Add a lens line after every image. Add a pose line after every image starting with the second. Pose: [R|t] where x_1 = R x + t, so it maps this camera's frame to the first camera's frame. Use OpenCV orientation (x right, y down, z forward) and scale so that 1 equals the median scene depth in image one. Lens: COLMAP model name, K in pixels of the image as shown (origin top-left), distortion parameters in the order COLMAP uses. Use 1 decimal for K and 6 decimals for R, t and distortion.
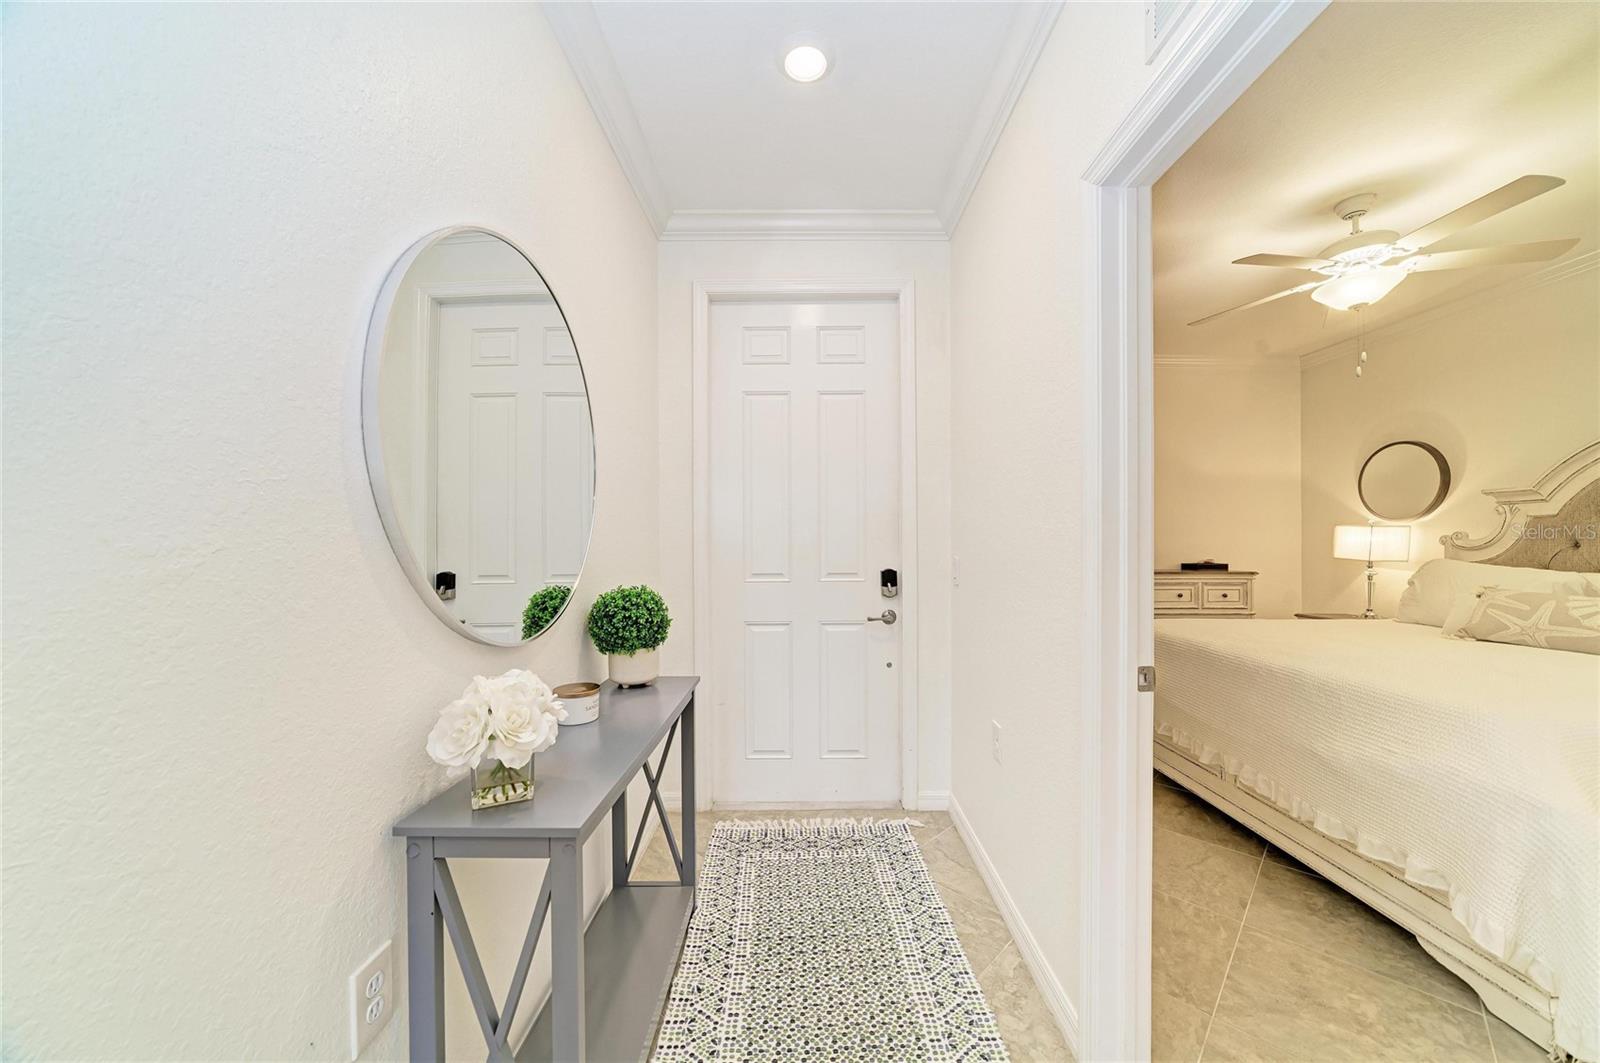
lens RADIAL K [[580.6, 0, 804.1], [0, 580.6, 539.1], [0, 0, 1]] dist [-0.016876, 0.008497]
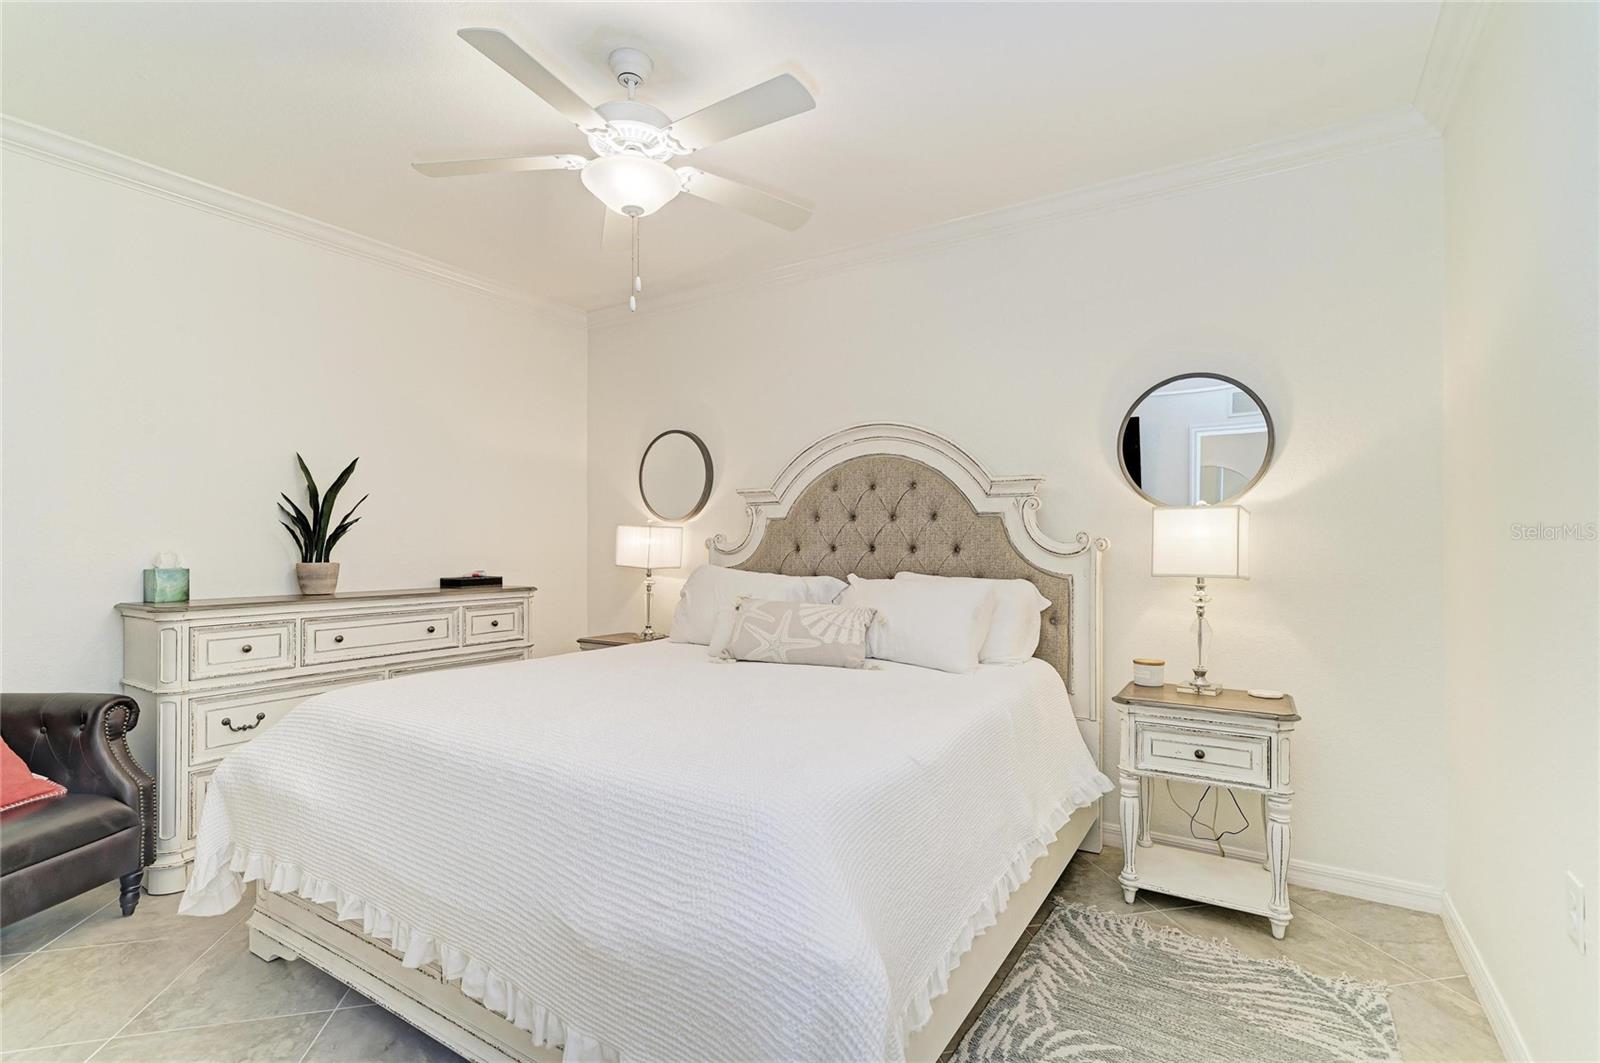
lens RADIAL K [[634.5, 0, 798.3], [0, 634.5, 541.6], [0, 0, 1]] dist [-0.014821, 0.006817]
pose [[0.544534, 0.001460, 0.838738, 0.390771], [-0.001234, 0.999999, -0.000939, -0.000522], [-0.838738, -0.000524, 0.544535, 0.376007]]
